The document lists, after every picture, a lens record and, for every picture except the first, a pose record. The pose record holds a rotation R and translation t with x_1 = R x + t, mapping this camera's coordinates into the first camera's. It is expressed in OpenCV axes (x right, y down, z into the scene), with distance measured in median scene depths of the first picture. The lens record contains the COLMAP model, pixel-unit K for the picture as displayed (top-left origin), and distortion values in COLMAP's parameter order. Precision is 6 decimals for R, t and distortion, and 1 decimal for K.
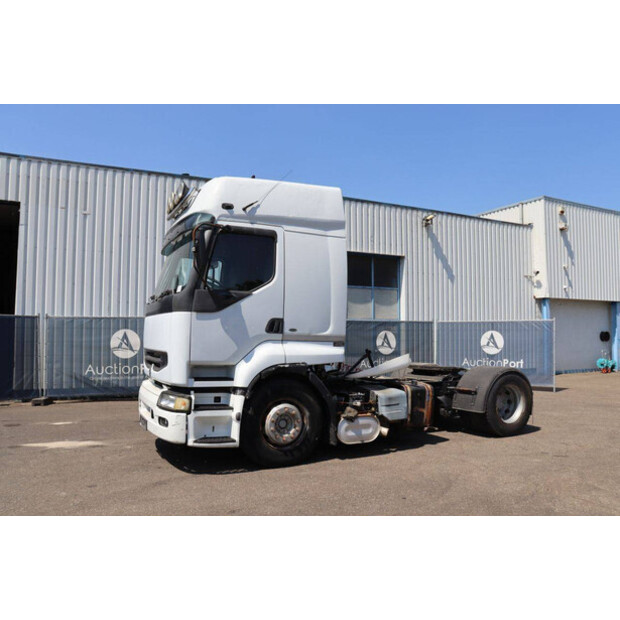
lens RADIAL K [[502.1, 0, 310.0], [0, 502.1, 310.0], [0, 0, 1]] dist [-0.171034, 0.118674]
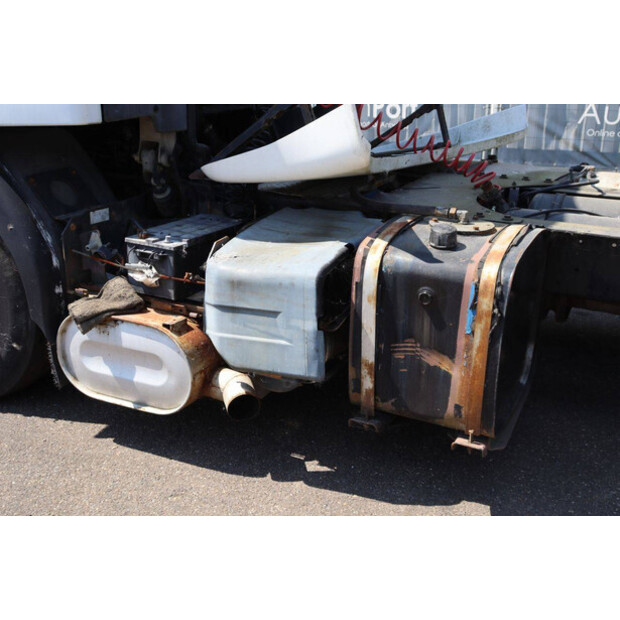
lens RADIAL K [[769.0, 0, 311.0], [0, 769.0, 295.0], [0, 0, 1]] dist [0.009677, 0.017299]
pose [[0.618777, 0.240283, -0.747916, 0.472470], [0.043273, 0.940201, 0.337860, 0.055153], [0.784374, -0.241424, 0.571378, 0.807800]]
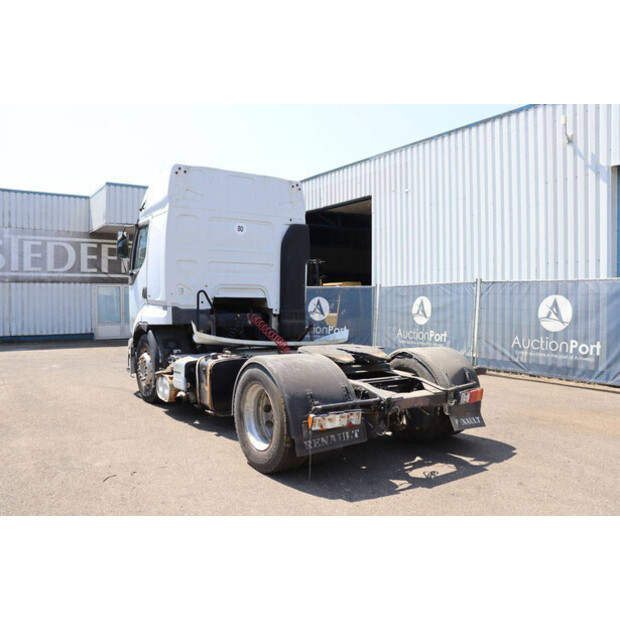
lens RADIAL K [[513.0, 0, 310.0], [0, 513.0, 310.0], [0, 0, 1]] dist [-0.154114, 0.114523]
pose [[0.135921, 0.017299, -0.990569, 1.180979], [0.045547, 0.998681, 0.023690, 0.058075], [0.989672, -0.048338, 0.134954, 1.129703]]
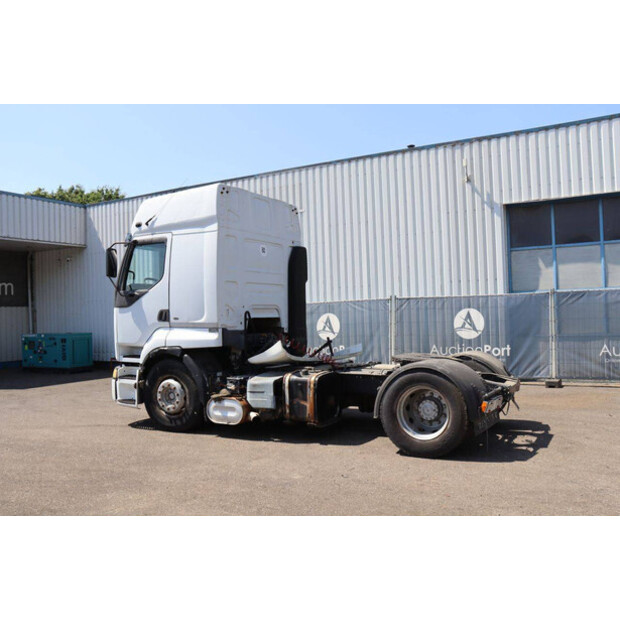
lens RADIAL K [[570.6, 0, 310.0], [0, 570.6, 310.0], [0, 0, 1]] dist [-0.089396, 0.004331]
pose [[0.566548, -0.026770, -0.823594, 1.158025], [0.068718, 0.997526, 0.014847, 0.019742], [0.821158, -0.065007, 0.566986, 0.459188]]
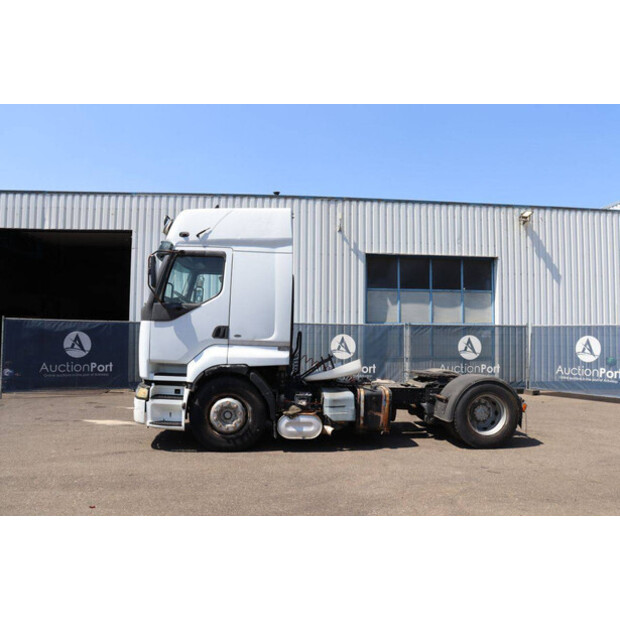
lens RADIAL K [[502.1, 0, 310.0], [0, 502.1, 310.0], [0, 0, 1]] dist [-0.171034, 0.118674]
pose [[0.927045, -0.010740, -0.374797, 0.516024], [0.009275, 0.999941, -0.005711, -0.011117], [0.374836, 0.001818, 0.927089, -0.016290]]
